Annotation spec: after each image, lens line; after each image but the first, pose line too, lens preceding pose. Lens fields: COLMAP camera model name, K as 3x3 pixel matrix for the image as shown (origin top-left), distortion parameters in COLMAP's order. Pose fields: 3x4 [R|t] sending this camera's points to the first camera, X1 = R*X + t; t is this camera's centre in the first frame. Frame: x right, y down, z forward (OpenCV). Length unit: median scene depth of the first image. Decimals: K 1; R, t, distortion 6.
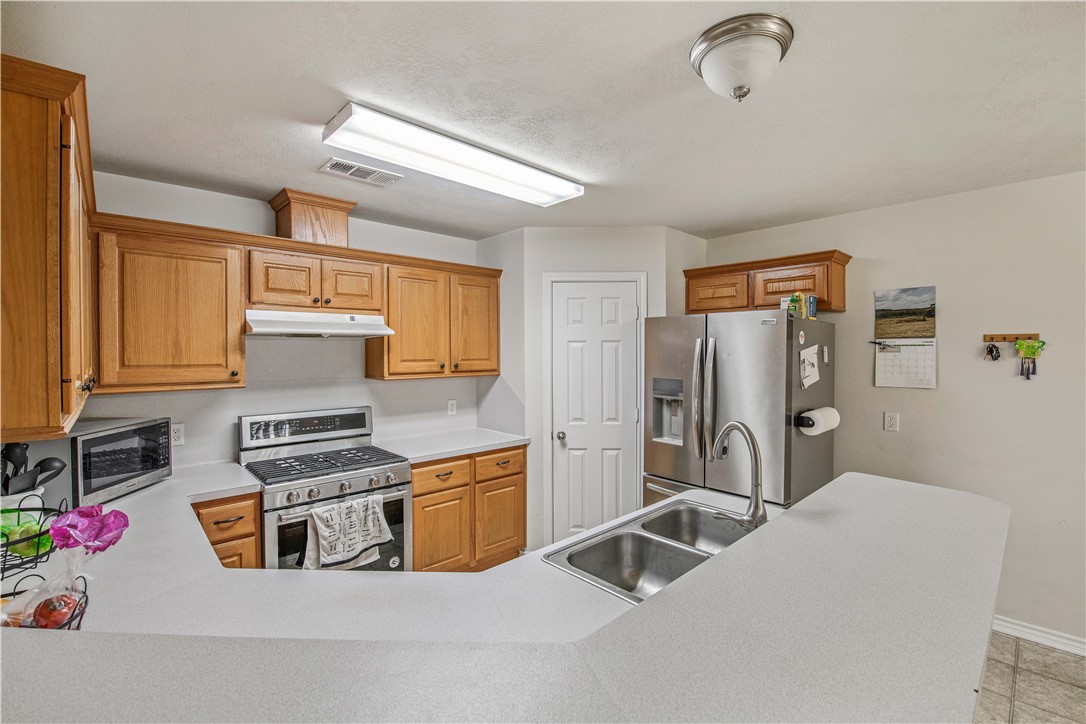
lens RADIAL K [[472.2, 0, 541.8], [0, 472.2, 355.5], [0, 0, 1]] dist [-0.002788, -0.000216]
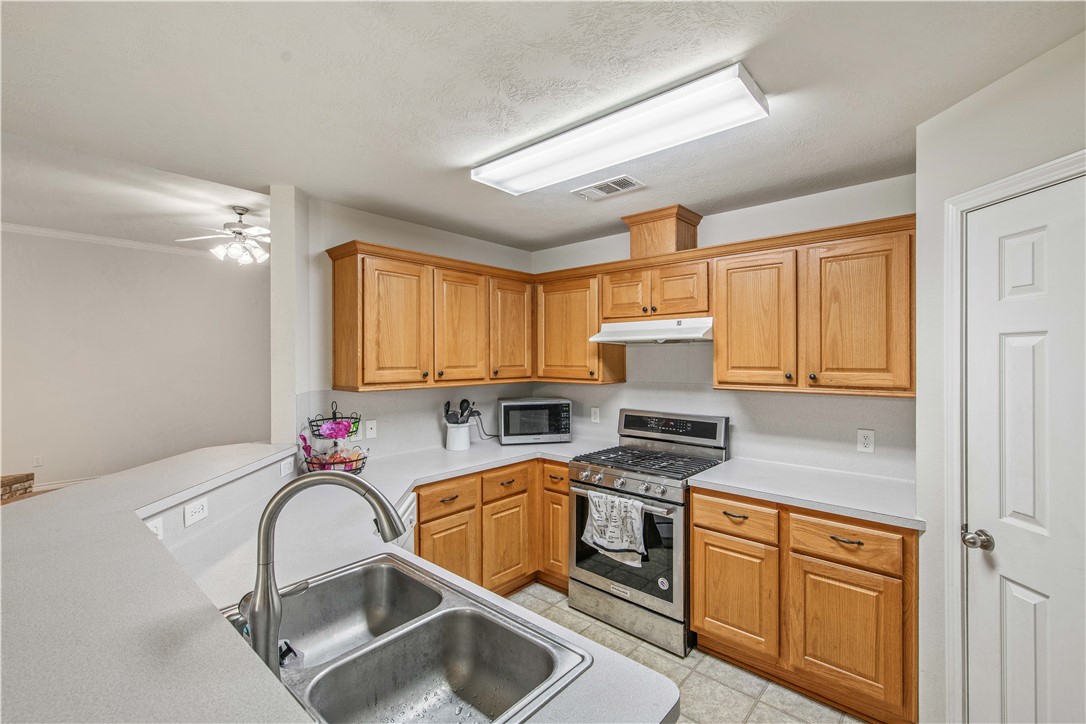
lens RADIAL K [[472.2, 0, 541.2], [0, 472.2, 360.2], [0, 0, 1]] dist [-0.002788, -0.000216]
pose [[0.087737, 0.010394, -0.996089, 0.507126], [-0.005599, 0.999935, 0.009941, -0.008572], [0.996128, 0.004705, 0.087789, 0.582830]]
